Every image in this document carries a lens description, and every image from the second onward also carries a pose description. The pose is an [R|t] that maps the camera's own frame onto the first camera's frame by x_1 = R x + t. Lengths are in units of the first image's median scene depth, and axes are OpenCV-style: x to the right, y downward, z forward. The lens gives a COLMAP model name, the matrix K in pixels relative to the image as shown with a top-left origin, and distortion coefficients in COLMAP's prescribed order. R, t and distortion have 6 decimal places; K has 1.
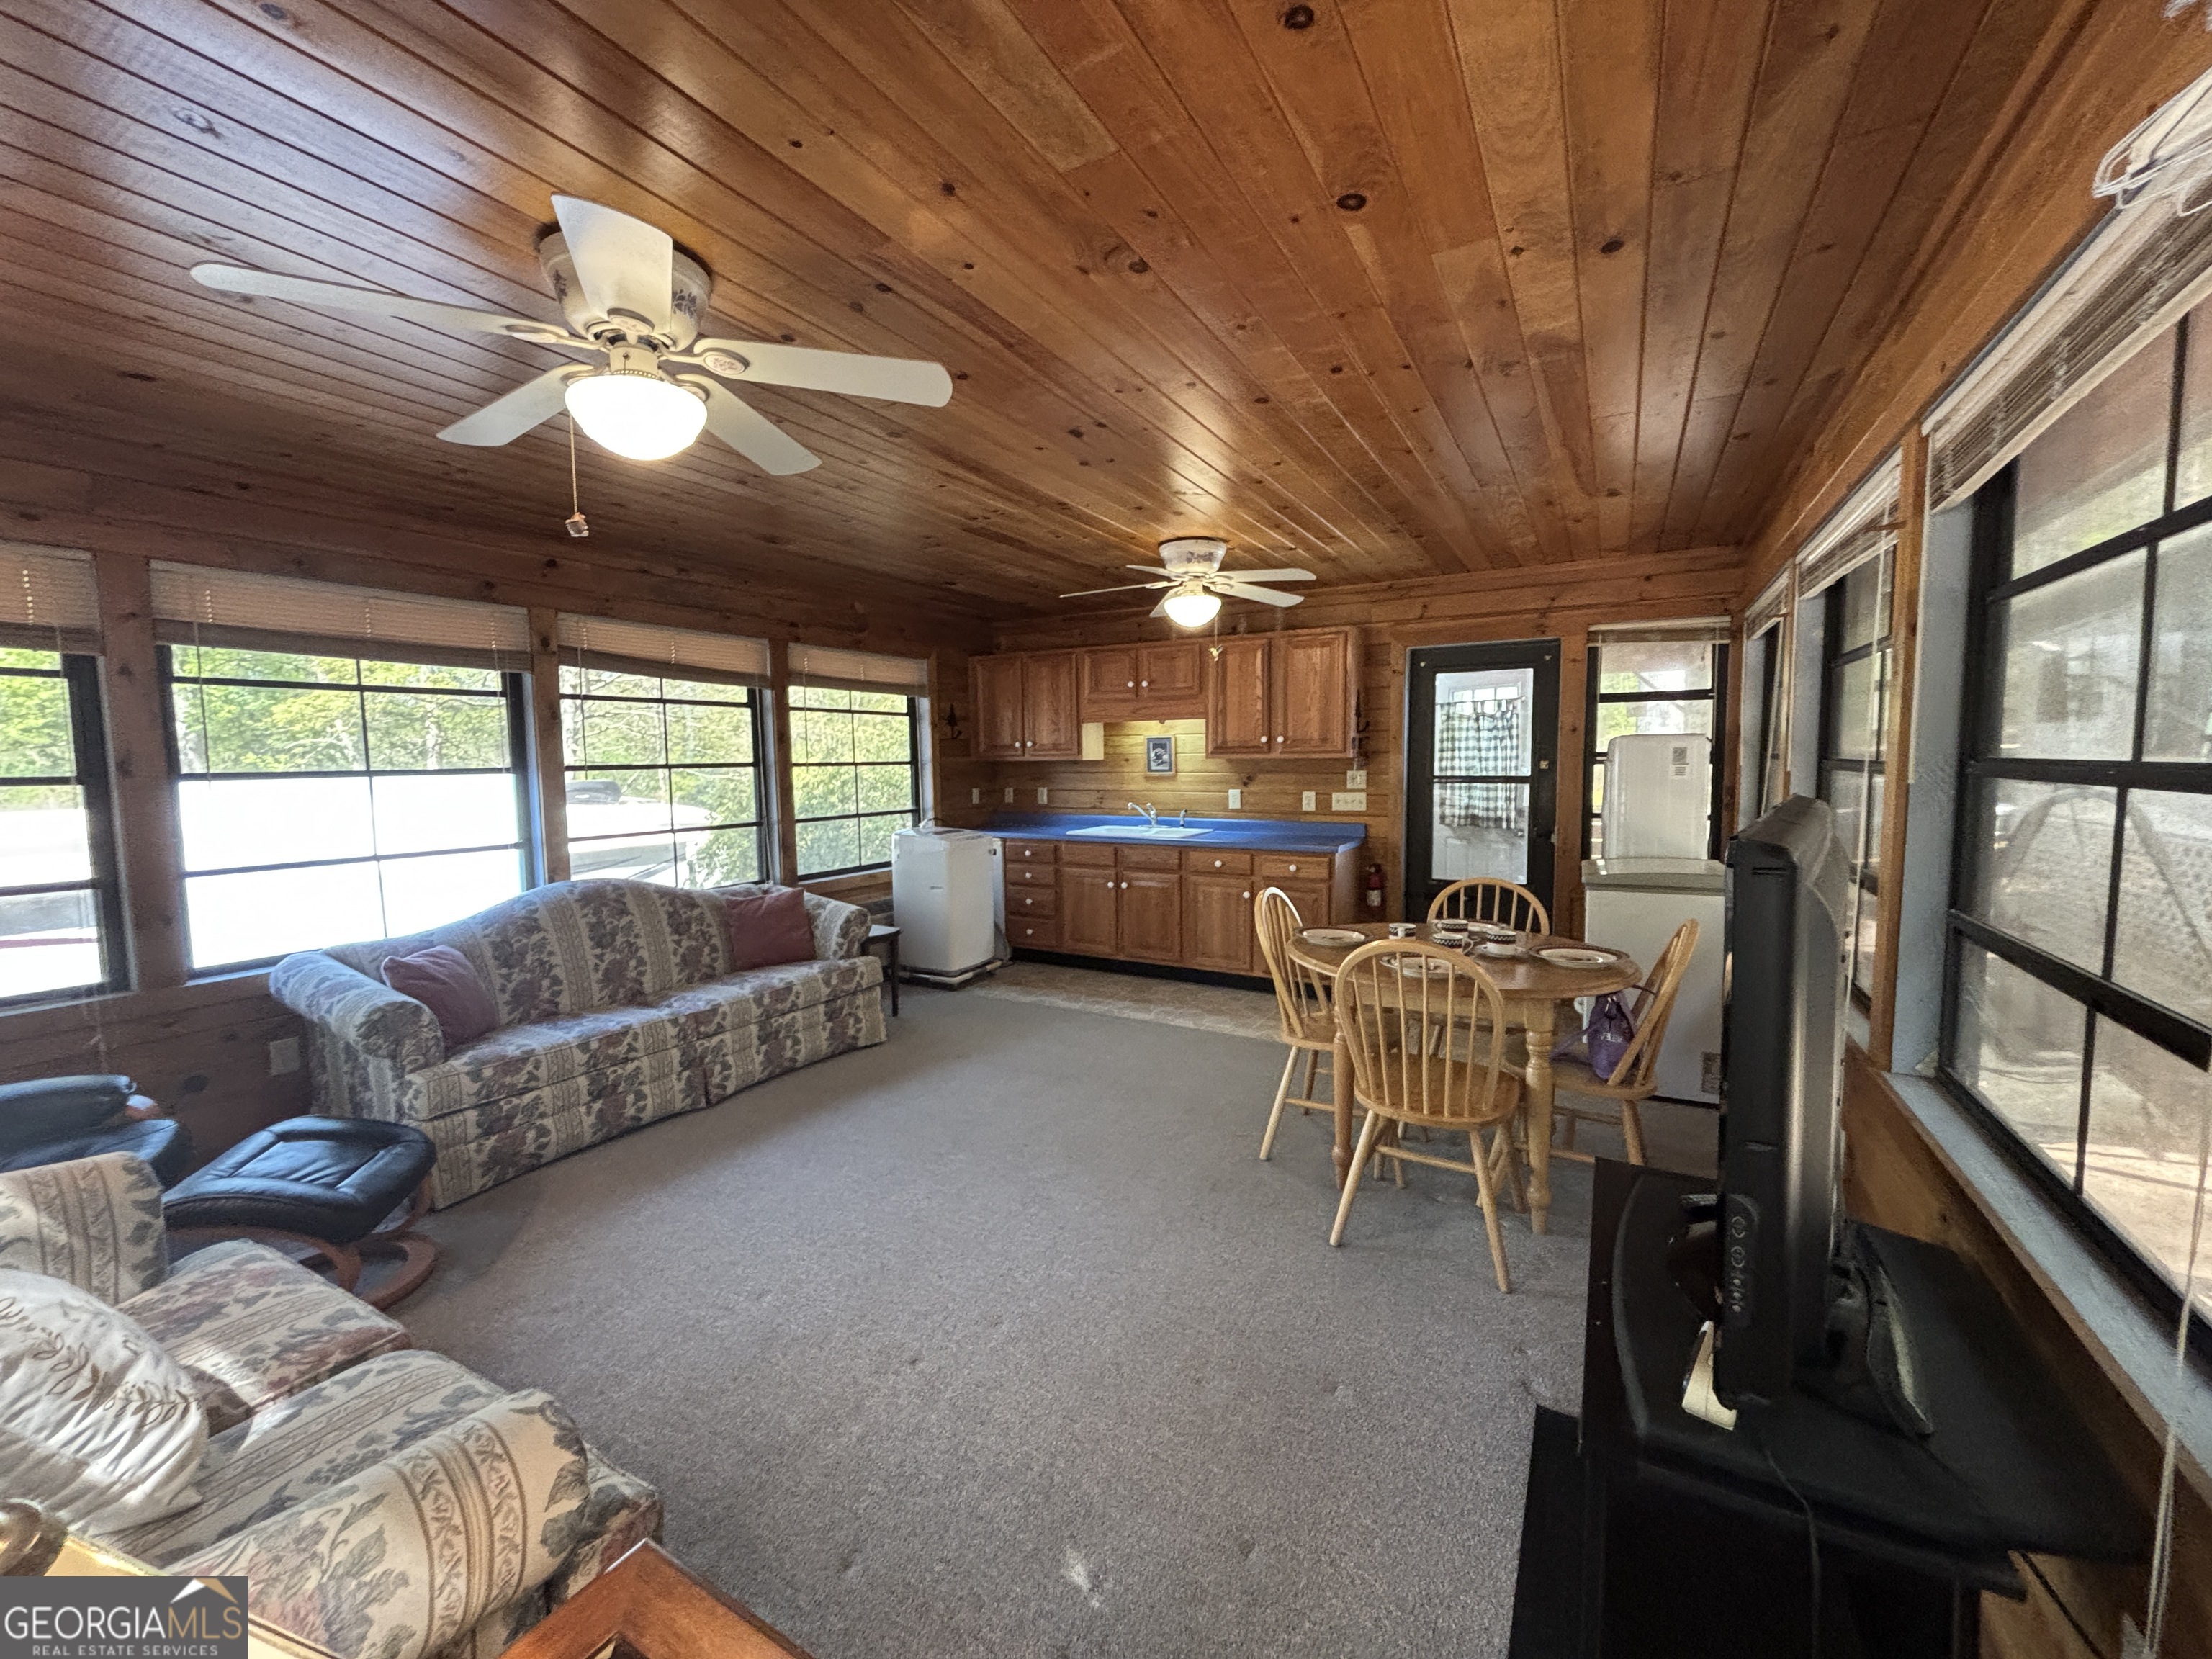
lens RADIAL K [[899.4, 0, 1100.6], [0, 899.4, 826.3], [0, 0, 1]] dist [-0.003129, -0.000692]
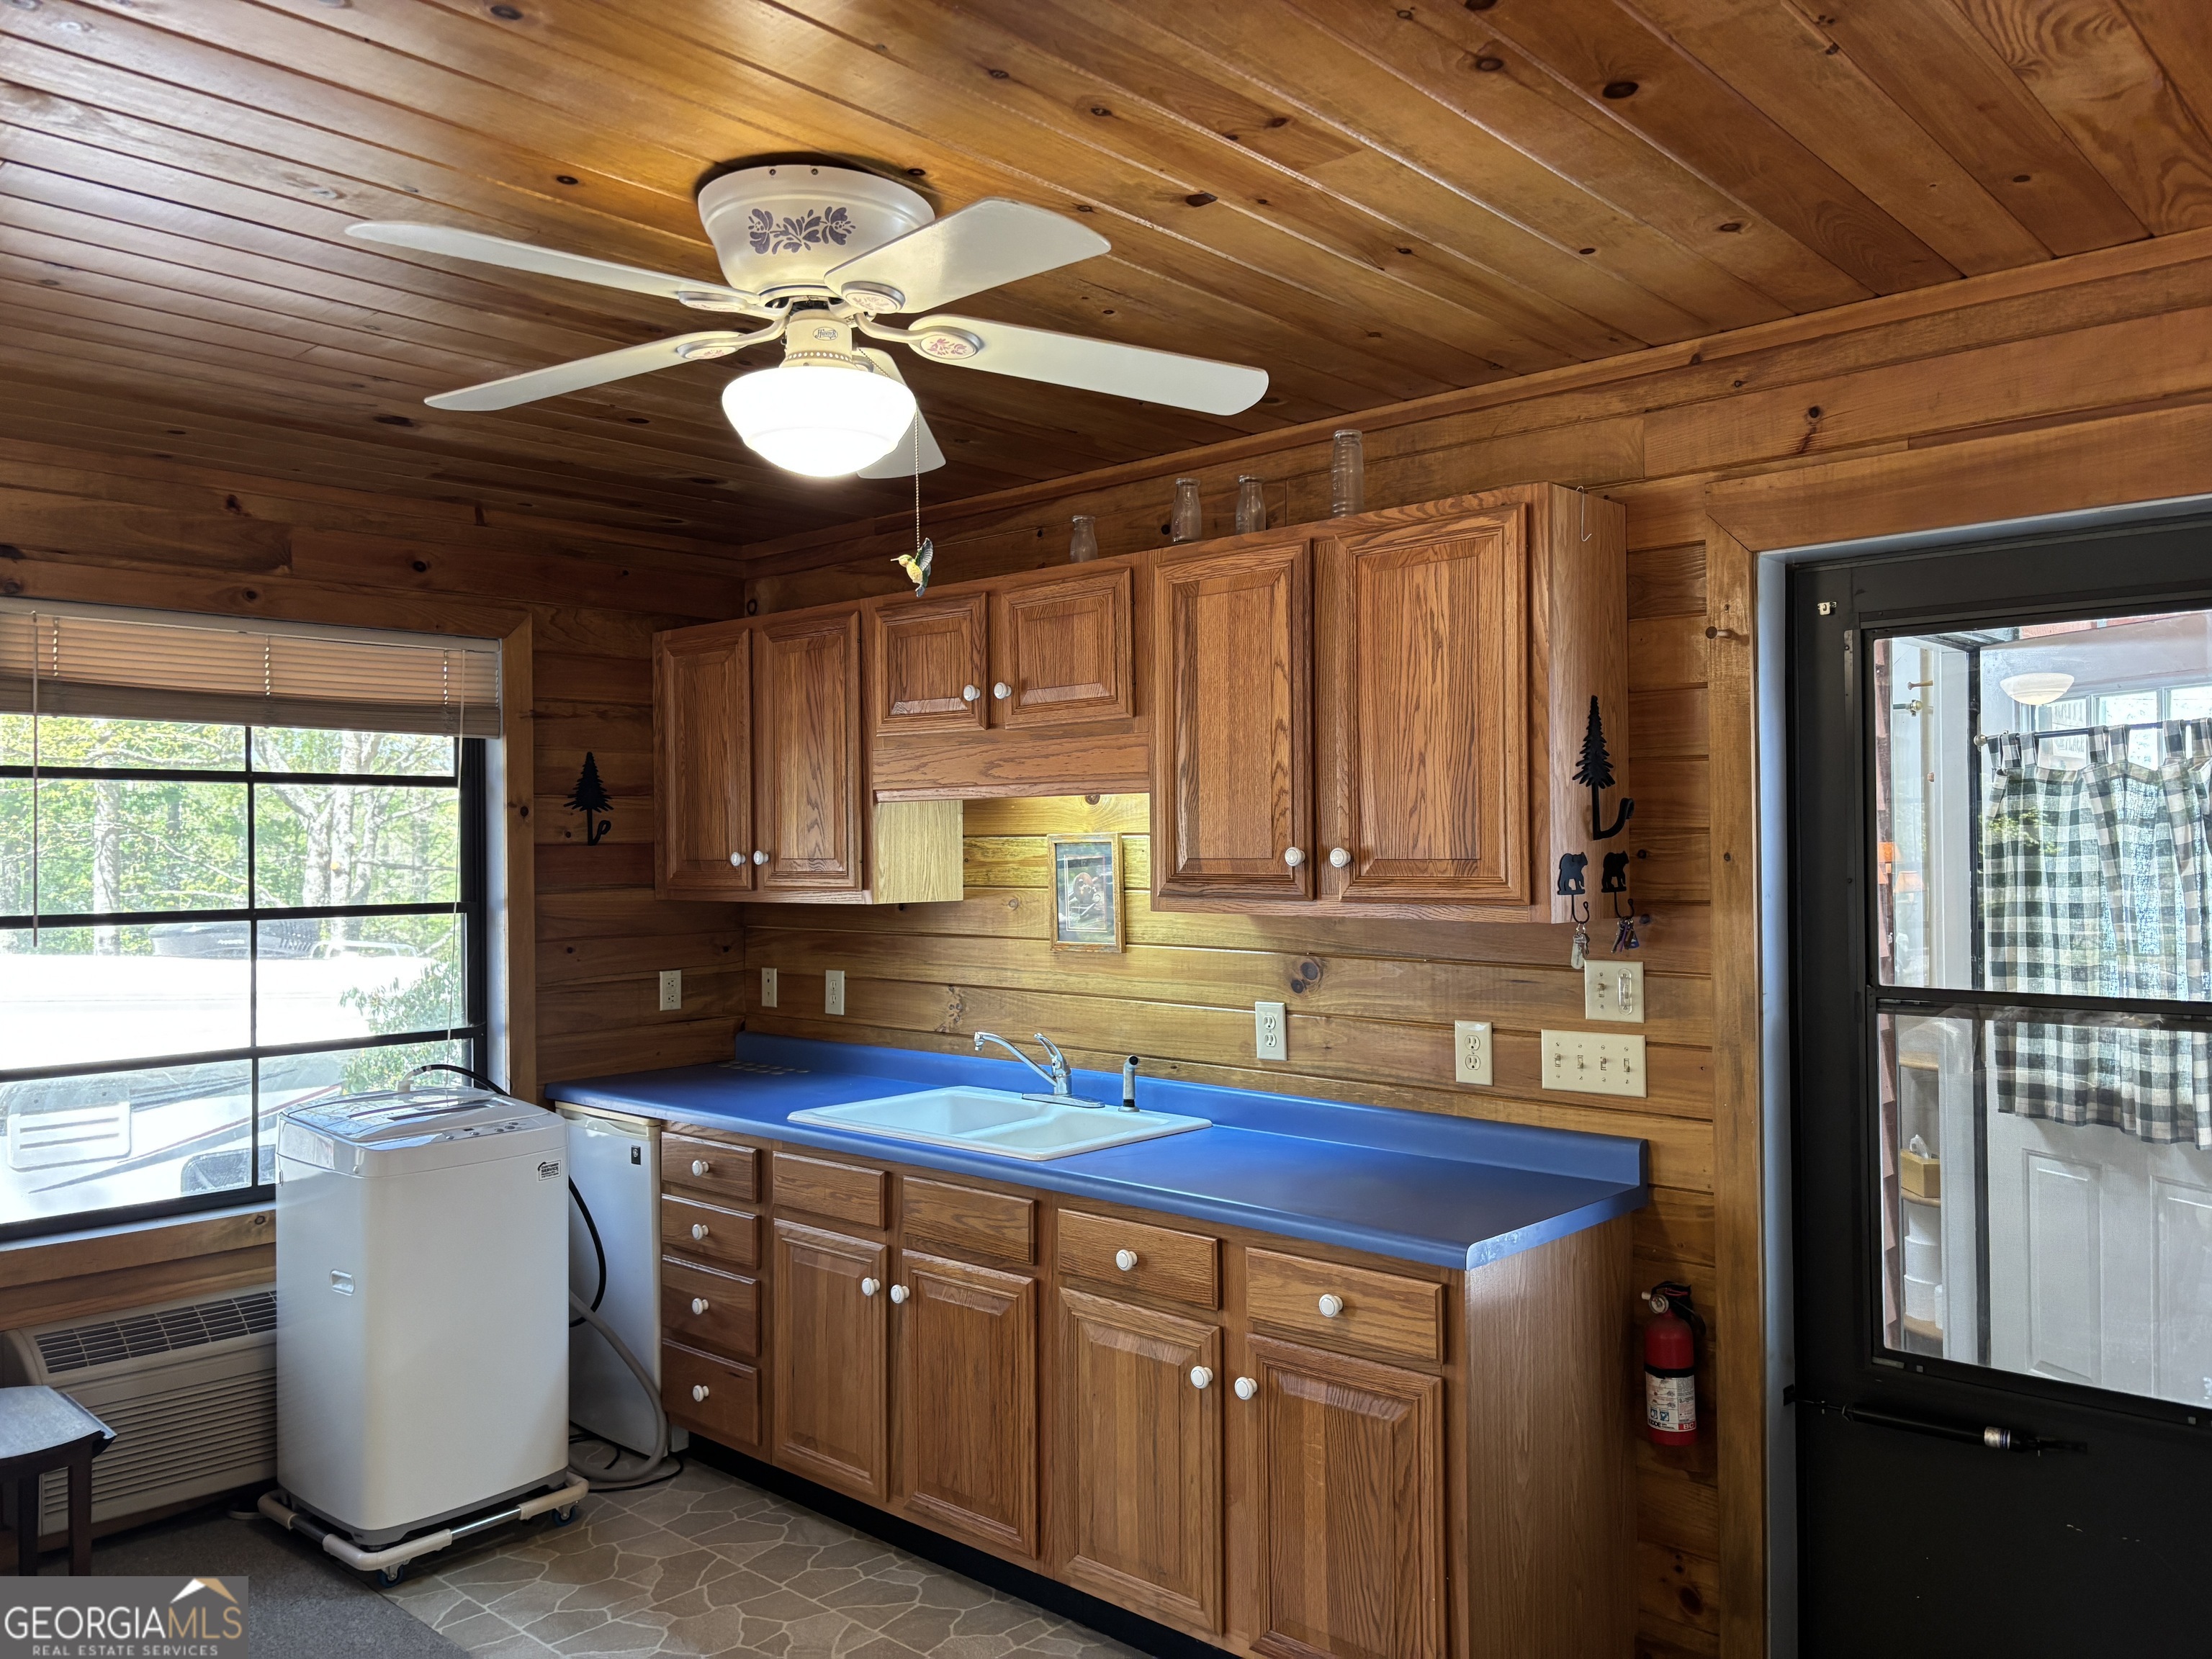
lens RADIAL K [[1683.8, 0, 1097.1], [0, 1683.8, 822.9], [0, 0, 1]] dist [0.039044, -0.046194]
pose [[0.973803, 0.000022, -0.227393, 0.269513], [-0.020603, 0.995895, -0.088138, -0.060306], [0.226457, 0.090514, 0.969806, 0.442595]]
